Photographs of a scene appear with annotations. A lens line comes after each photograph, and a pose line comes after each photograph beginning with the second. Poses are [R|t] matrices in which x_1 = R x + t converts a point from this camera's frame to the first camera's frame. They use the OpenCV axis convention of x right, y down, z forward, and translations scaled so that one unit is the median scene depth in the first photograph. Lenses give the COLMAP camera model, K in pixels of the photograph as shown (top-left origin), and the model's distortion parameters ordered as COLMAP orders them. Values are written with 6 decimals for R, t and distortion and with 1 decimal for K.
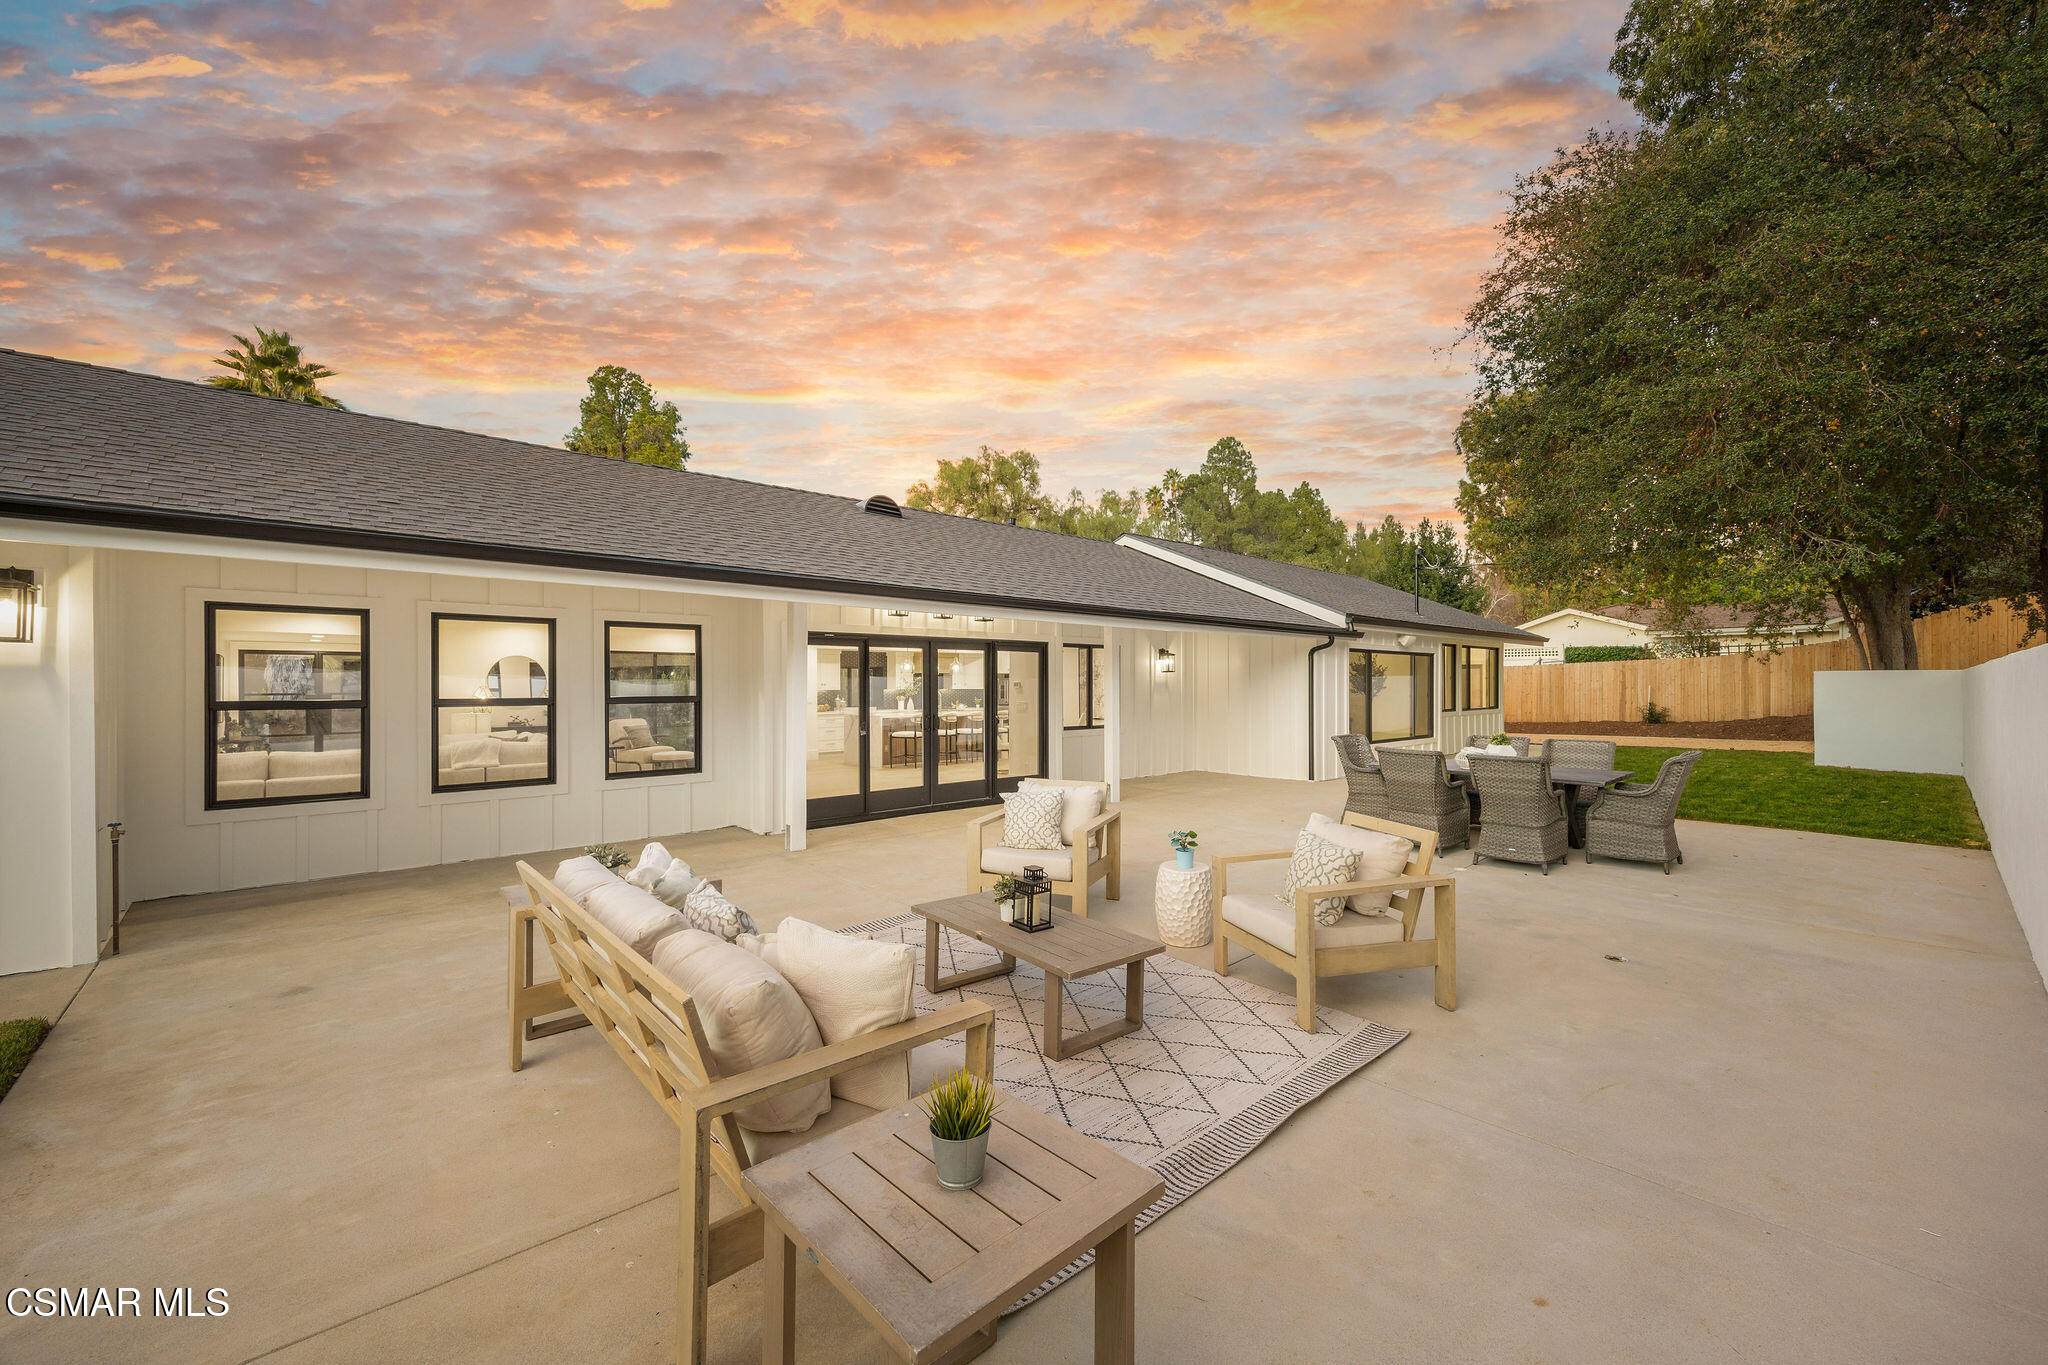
lens RADIAL K [[852.4, 0, 945.8], [0, 852.4, 686.4], [0, 0, 1]] dist [-0.000658, 0.000502]
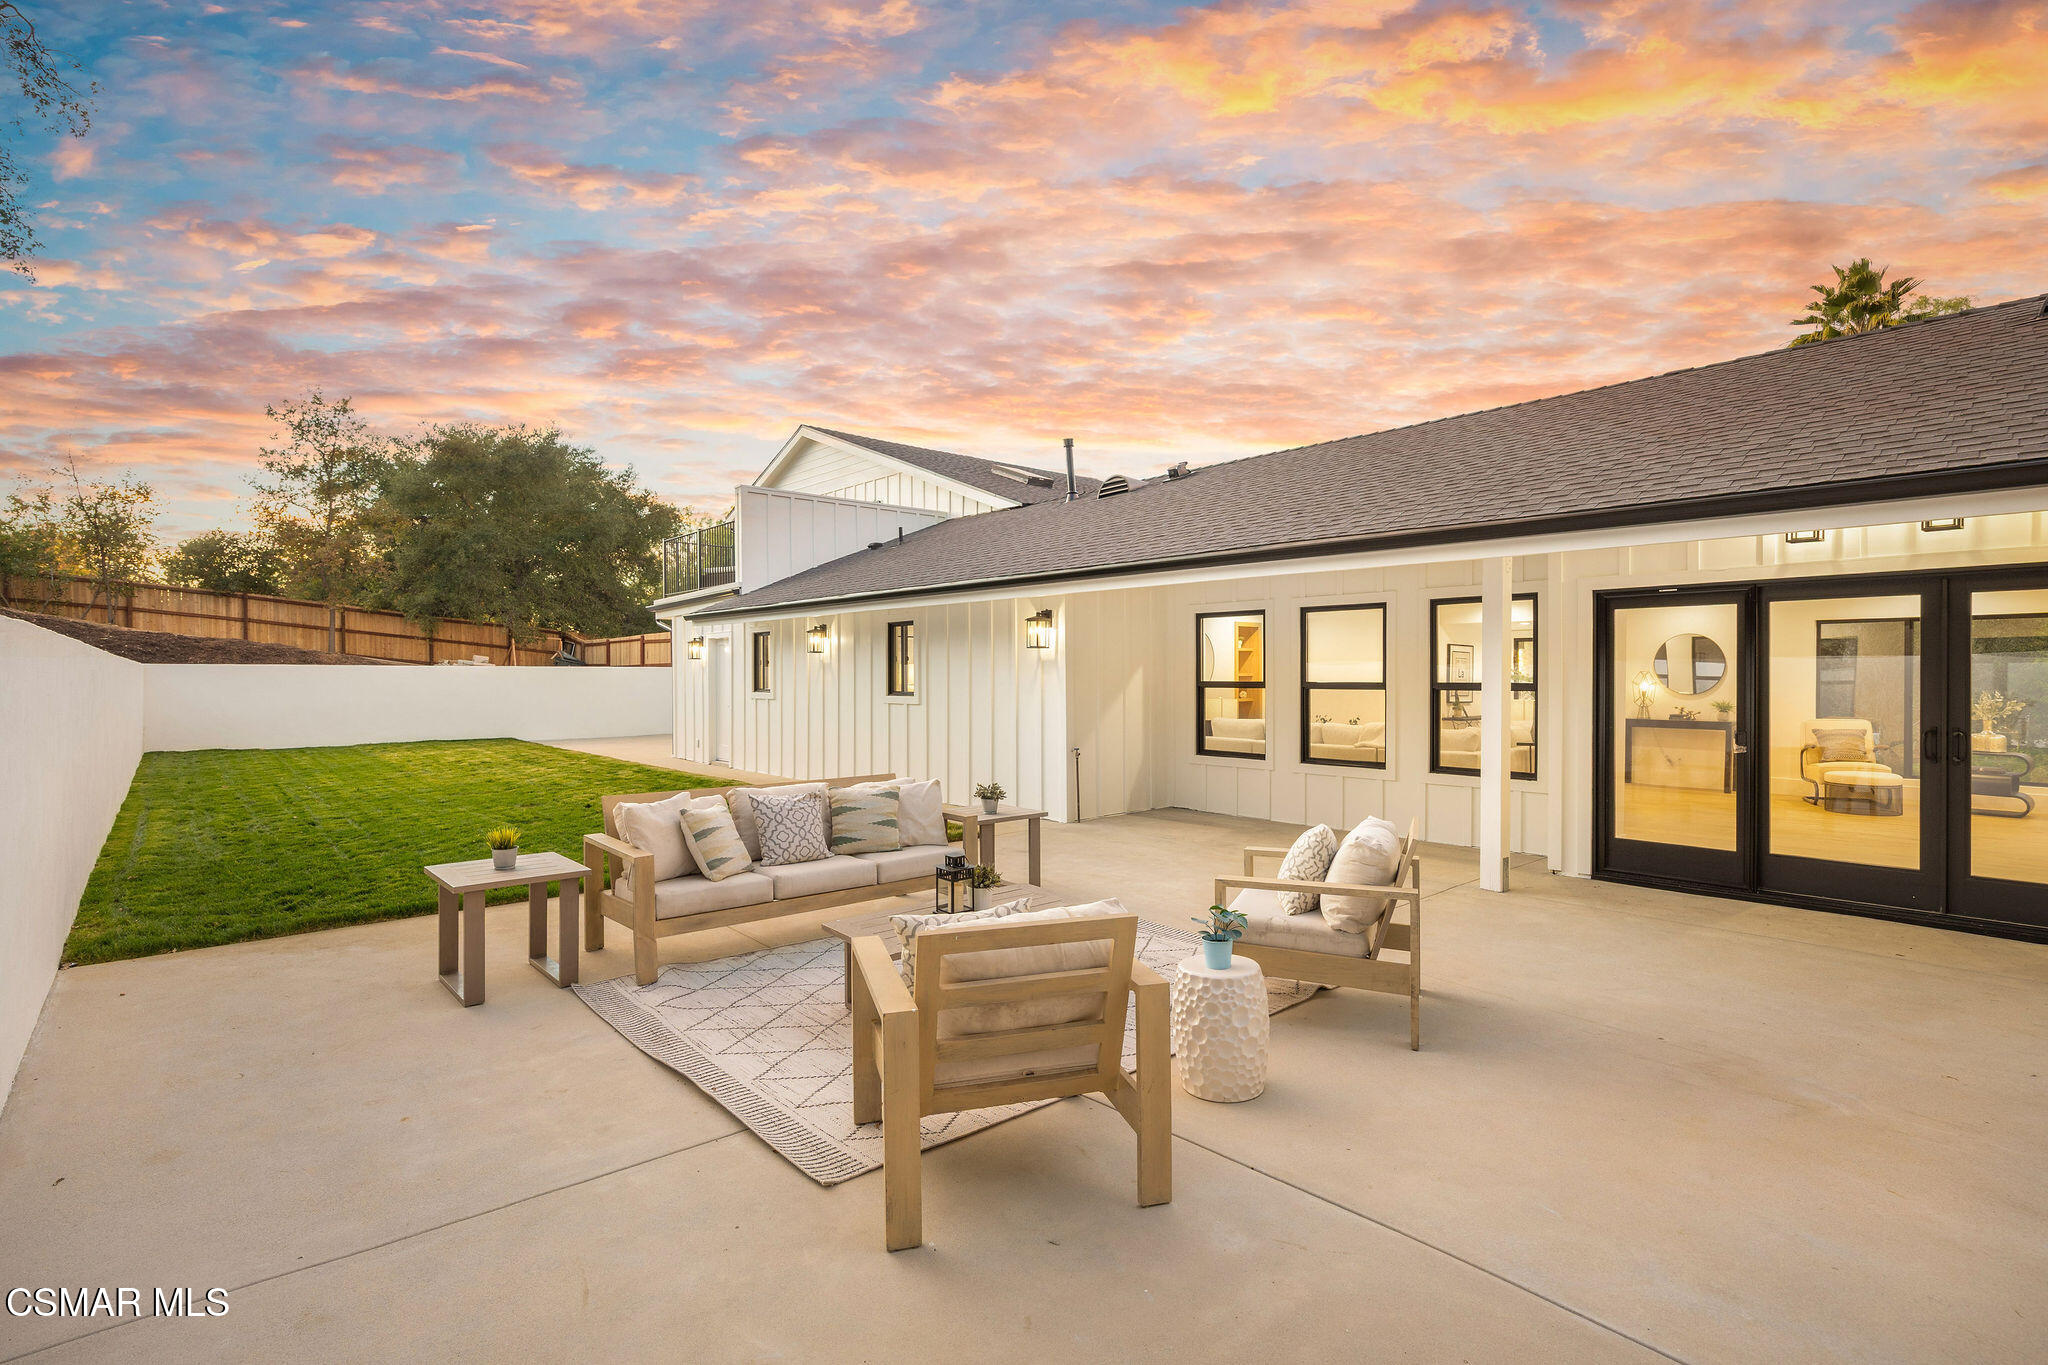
lens RADIAL K [[952.9, 0, 1024.0], [0, 952.9, 682.5], [0, 0, 1]] dist [-0.019888, -0.000119]
pose [[-0.000975, 0.010825, -0.999941, 0.896600], [0.001799, 0.999940, 0.010823, 0.000882], [0.999998, -0.001788, -0.000994, 0.809255]]
